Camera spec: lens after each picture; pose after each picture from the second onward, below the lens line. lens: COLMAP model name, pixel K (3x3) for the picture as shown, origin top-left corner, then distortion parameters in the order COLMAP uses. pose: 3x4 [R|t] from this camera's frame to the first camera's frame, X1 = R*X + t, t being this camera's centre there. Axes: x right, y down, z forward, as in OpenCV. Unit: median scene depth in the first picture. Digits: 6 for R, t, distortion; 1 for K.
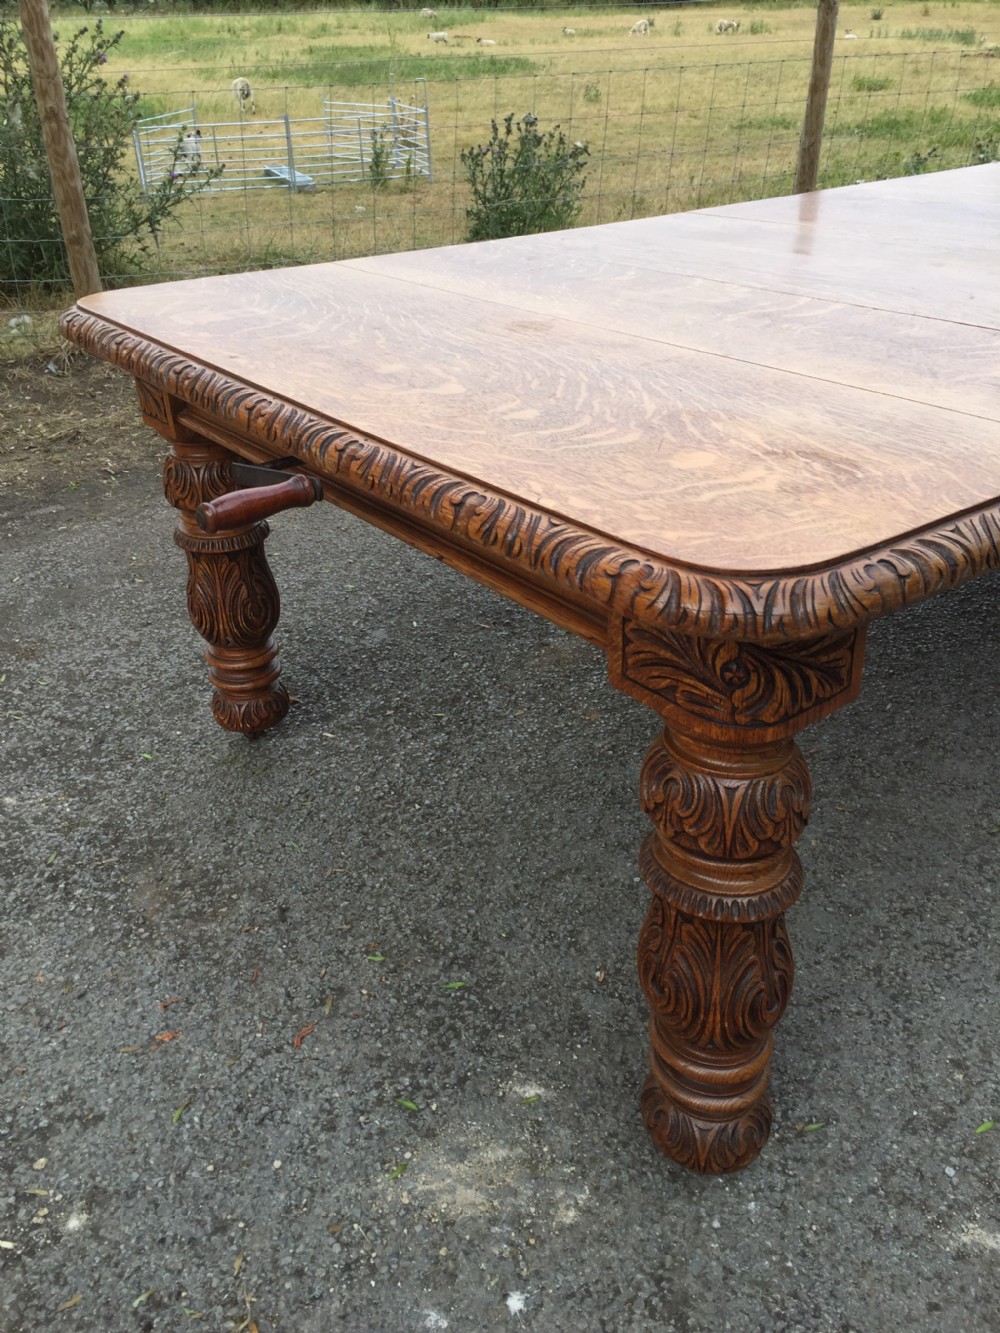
lens RADIAL K [[1149.9, 0, 500.0], [0, 1149.9, 666.5], [0, 0, 1]] dist [0.093585, -0.129426]
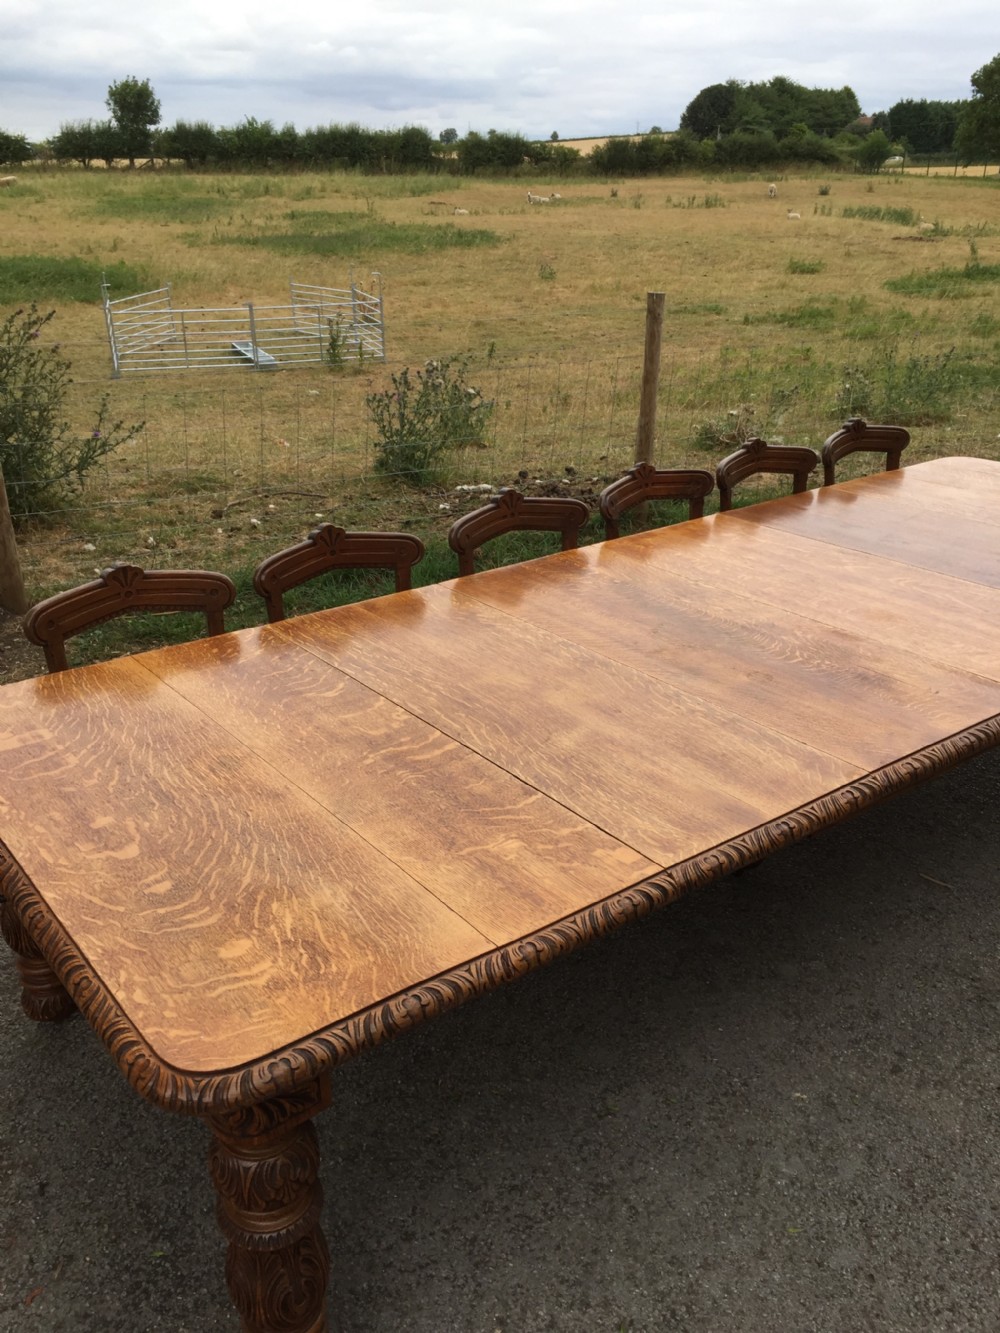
lens RADIAL K [[1149.9, 0, 500.0], [0, 1149.9, 666.5], [0, 0, 1]] dist [0.093585, -0.129426]
pose [[0.999773, 0.011453, 0.017989, 0.326052], [-0.009524, 0.994547, -0.103857, -0.263107], [-0.019080, 0.103662, 0.994430, -0.419467]]
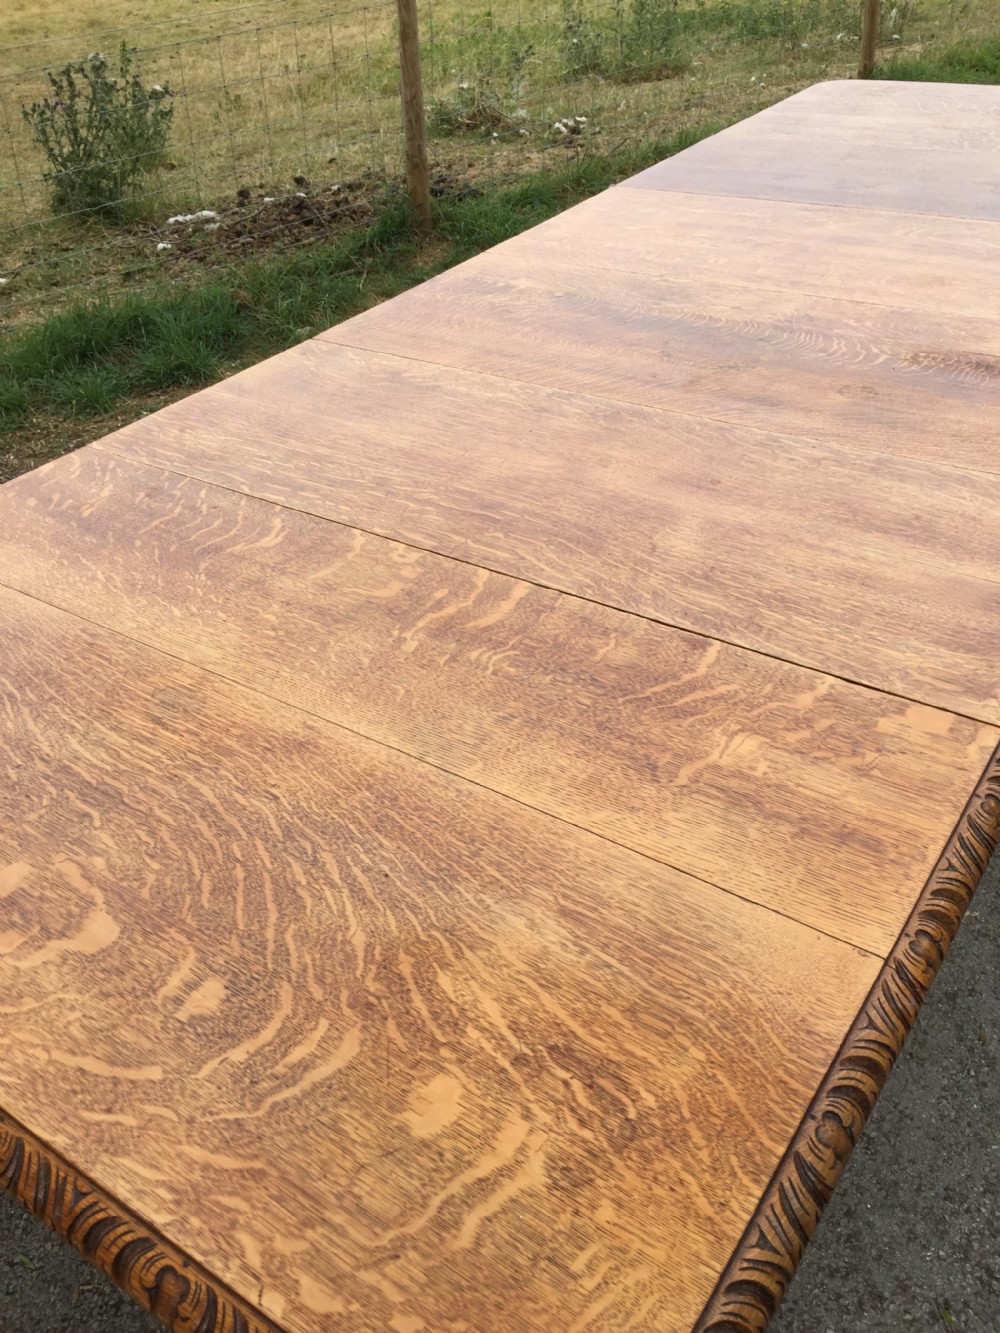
lens RADIAL K [[1145.3, 0, 512.1], [0, 1145.3, 665.0], [0, 0, 1]] dist [0.087722, -0.119298]
pose [[0.945879, -0.218149, 0.240259, 0.059177], [0.189189, 0.972207, 0.137920, -0.380528], [-0.263668, -0.085001, 0.960861, 0.147623]]
